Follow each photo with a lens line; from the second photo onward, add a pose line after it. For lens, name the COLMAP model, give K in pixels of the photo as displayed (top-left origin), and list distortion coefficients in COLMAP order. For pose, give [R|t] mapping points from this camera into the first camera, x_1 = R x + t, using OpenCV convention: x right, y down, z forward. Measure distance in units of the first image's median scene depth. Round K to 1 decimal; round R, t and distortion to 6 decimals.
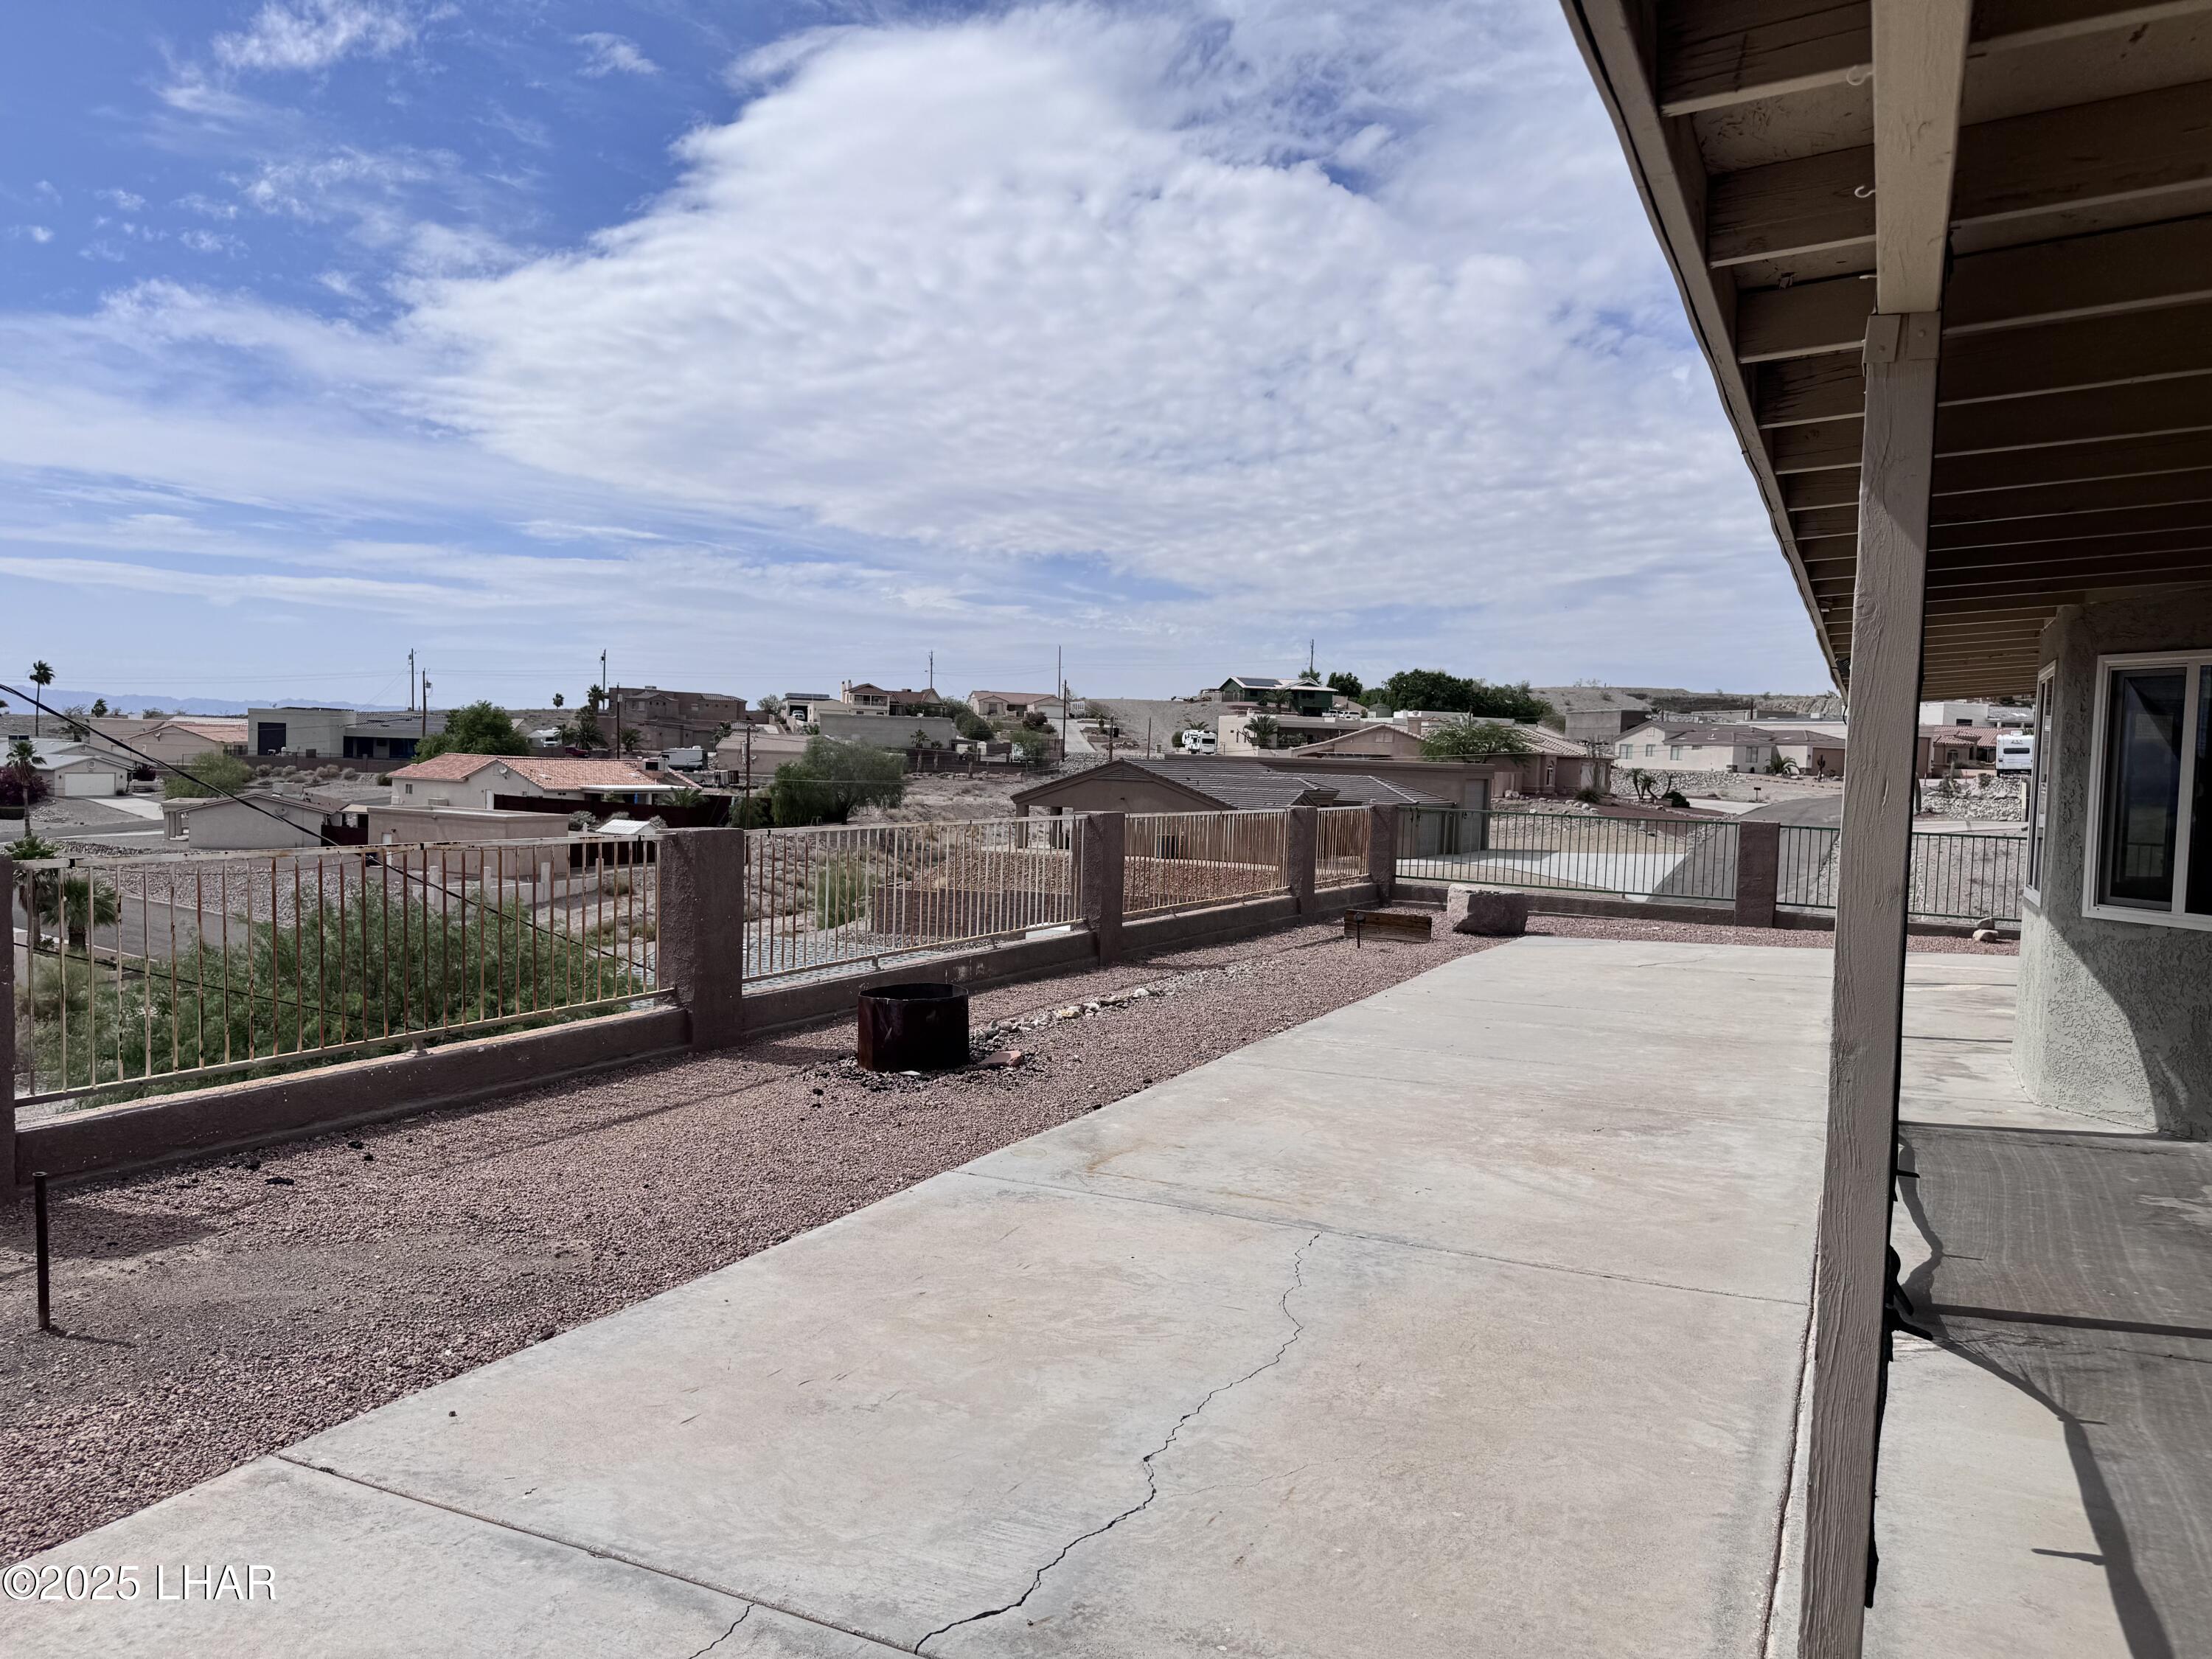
lens RADIAL K [[1548.4, 0, 1088.4], [0, 1548.4, 866.5], [0, 0, 1]] dist [0.055831, -0.061862]
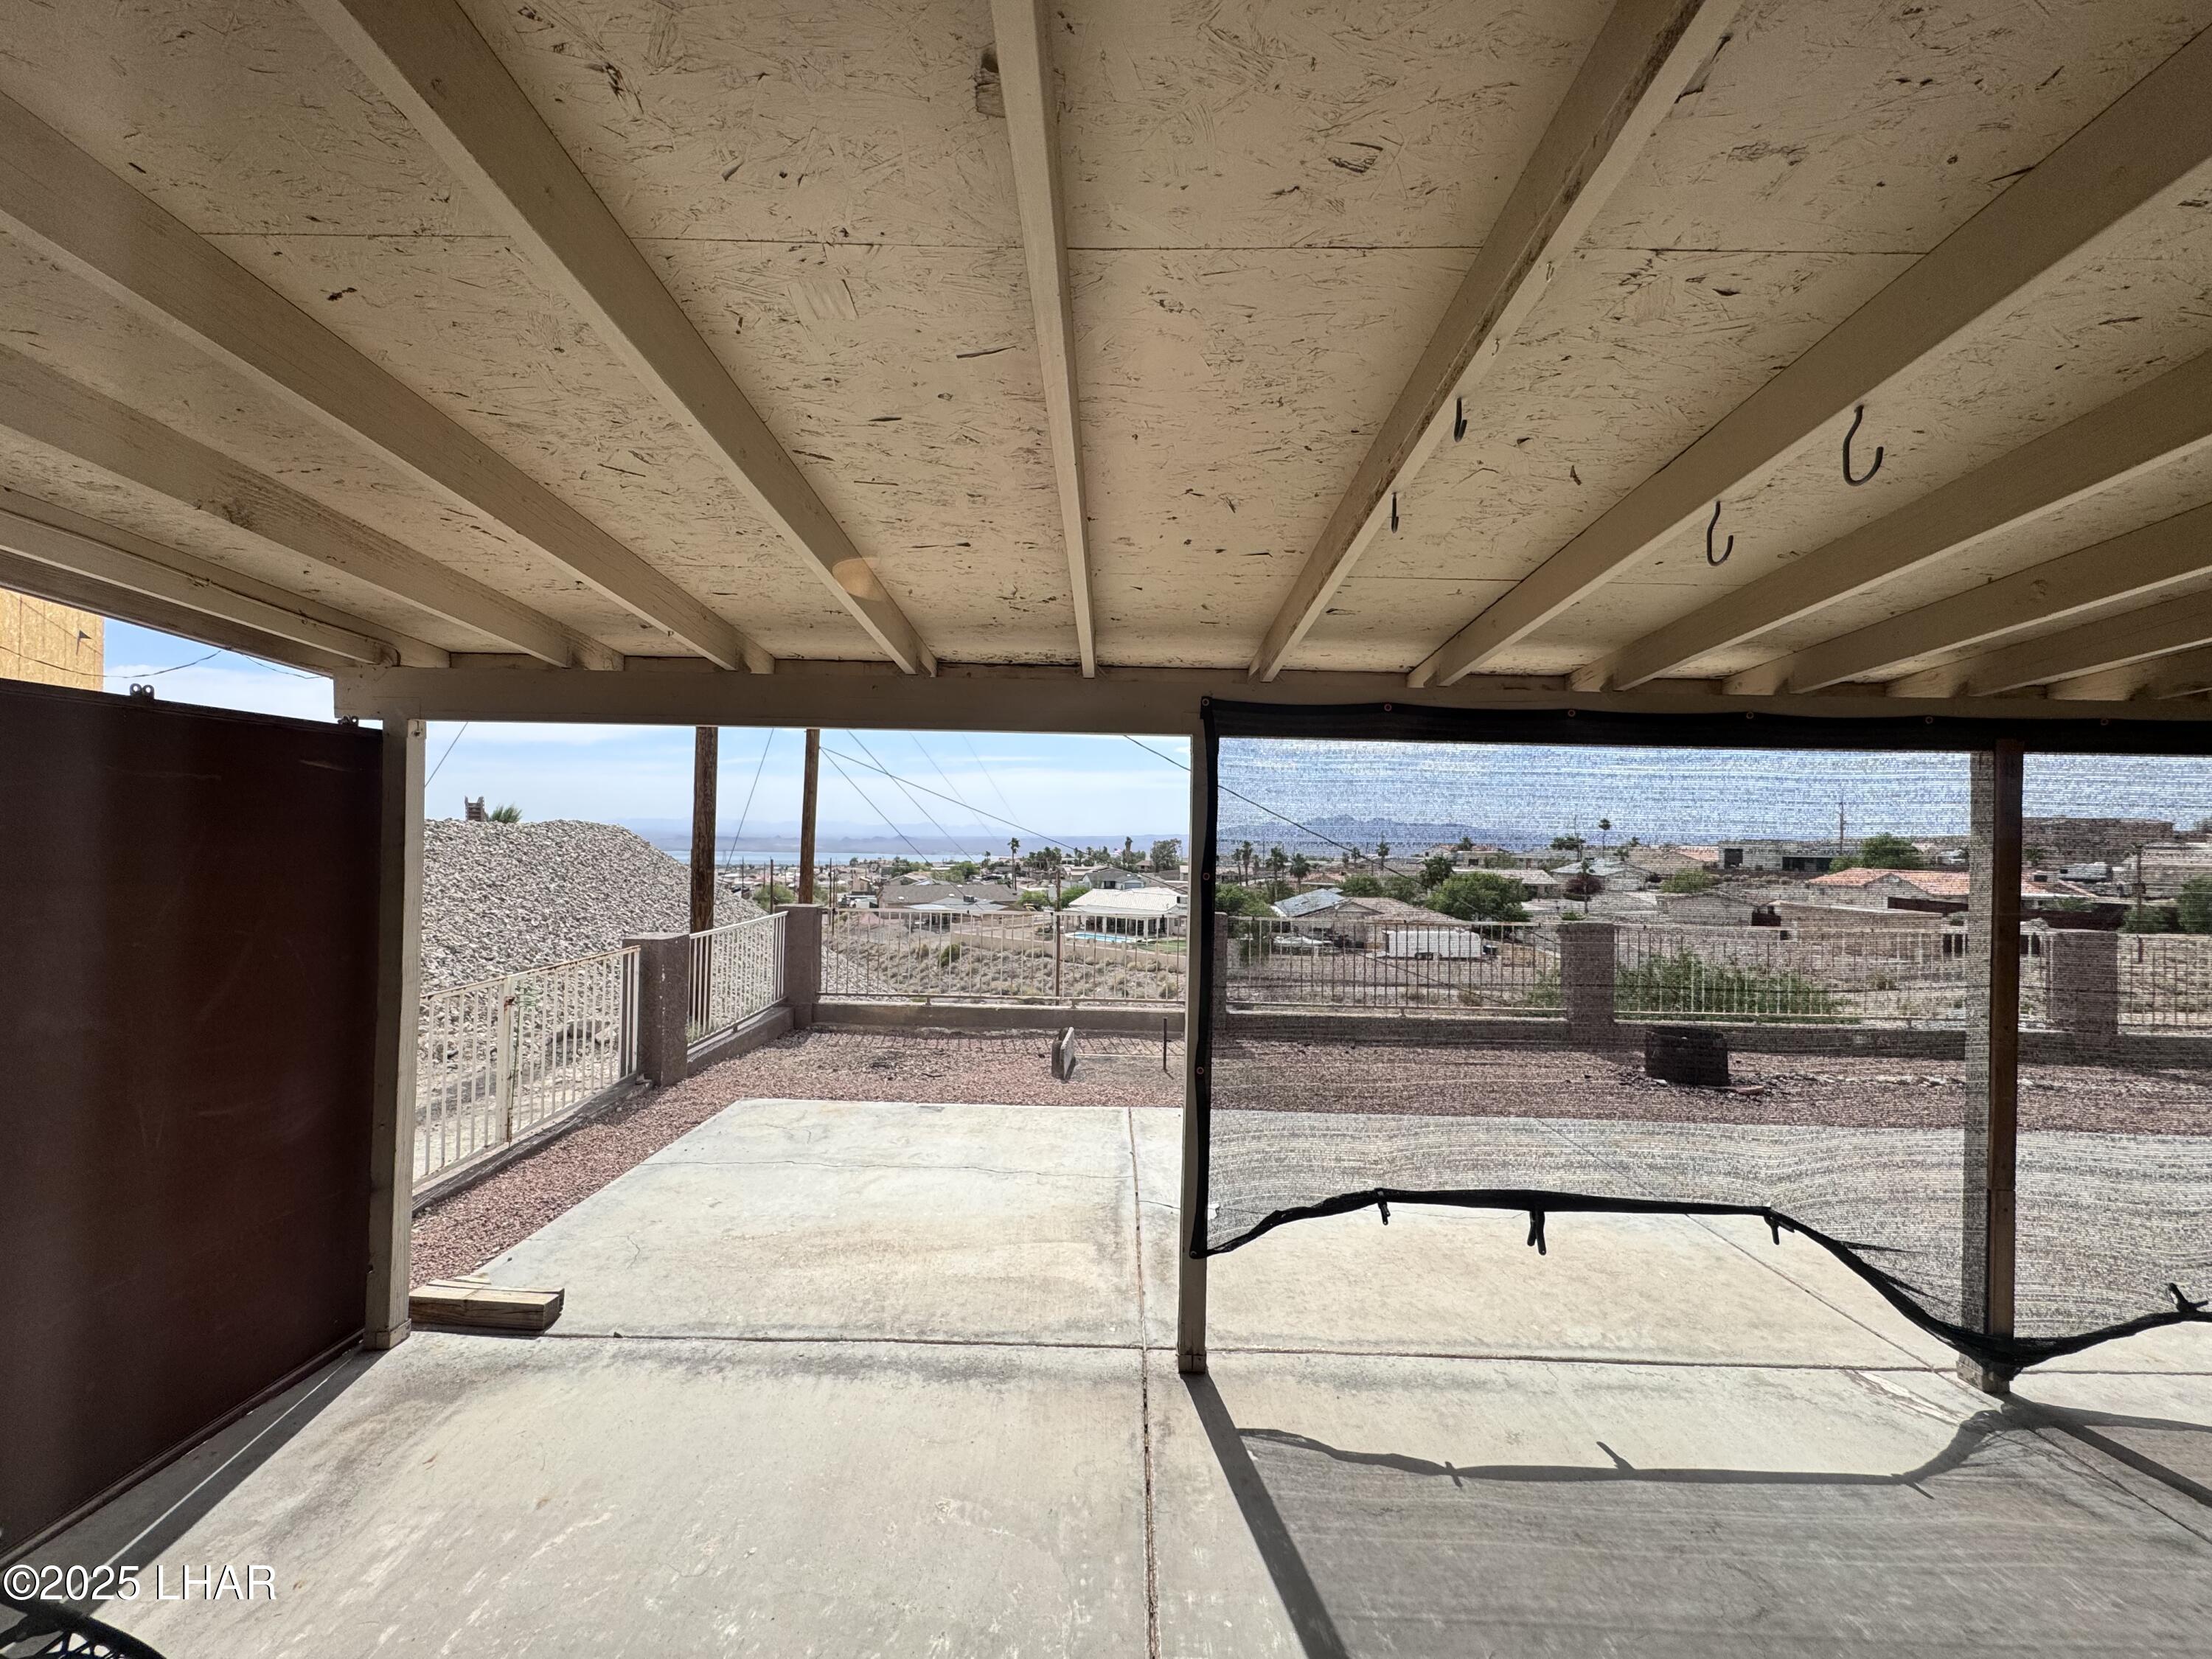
lens RADIAL K [[892.4, 0, 1117.5], [0, 892.4, 838.5], [0, 0, 1]] dist [-0.002065, -0.000275]
pose [[0.443316, -0.024550, -0.896029, 0.203177], [-0.068005, 0.995823, -0.060930, -0.009538], [0.893782, 0.087946, 0.439795, 0.027999]]
